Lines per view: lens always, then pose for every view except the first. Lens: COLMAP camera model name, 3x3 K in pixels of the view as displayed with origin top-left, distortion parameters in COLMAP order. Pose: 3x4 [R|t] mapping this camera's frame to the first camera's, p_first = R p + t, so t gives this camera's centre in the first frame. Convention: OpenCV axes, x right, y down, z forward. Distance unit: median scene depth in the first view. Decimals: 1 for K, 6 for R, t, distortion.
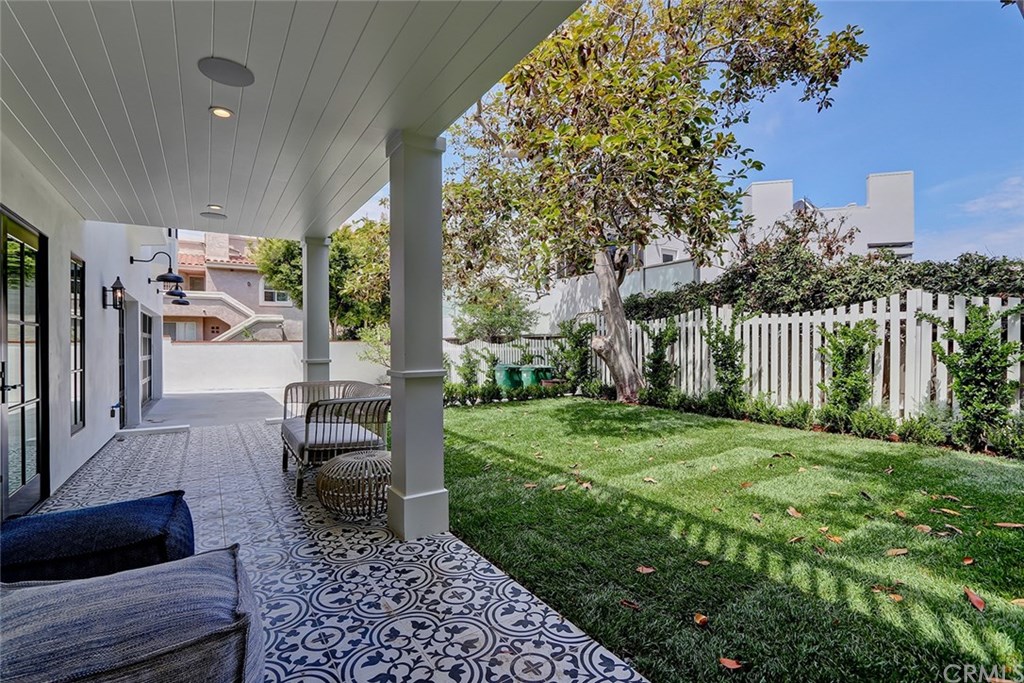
lens RADIAL K [[485.7, 0, 482.6], [0, 485.7, 340.6], [0, 0, 1]] dist [-0.001947, 0.000279]
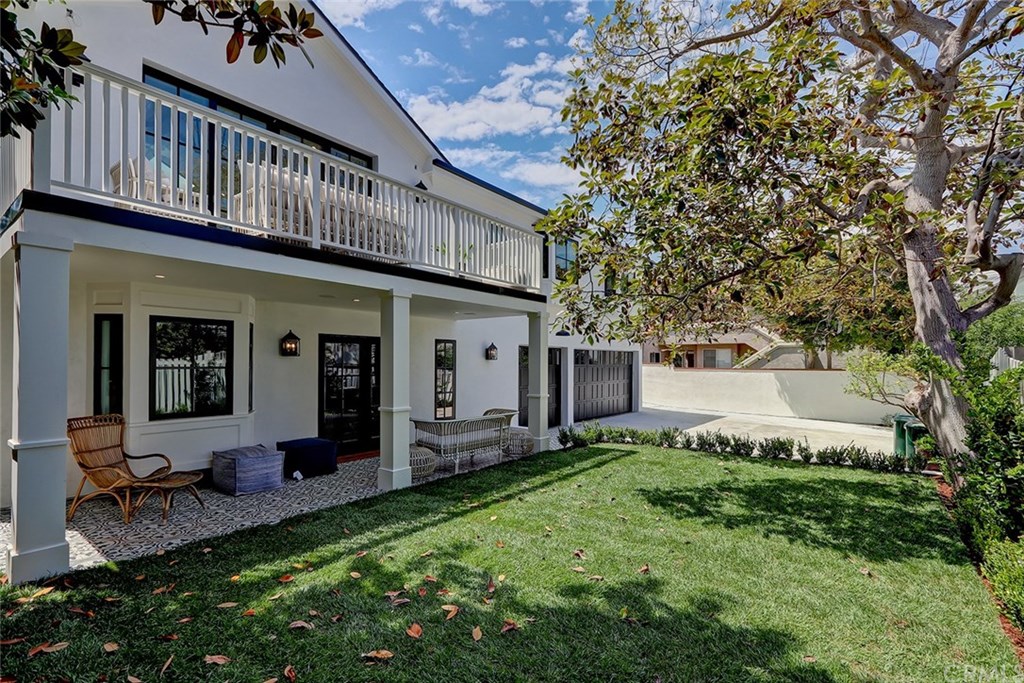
lens RADIAL K [[485.7, 0, 482.6], [0, 485.7, 340.6], [0, 0, 1]] dist [-0.001947, 0.000279]
pose [[0.361672, -0.018195, -0.932128, 0.632471], [-0.021313, 0.999387, -0.027778, -0.037965], [0.932062, 0.029913, 0.361062, 0.253767]]
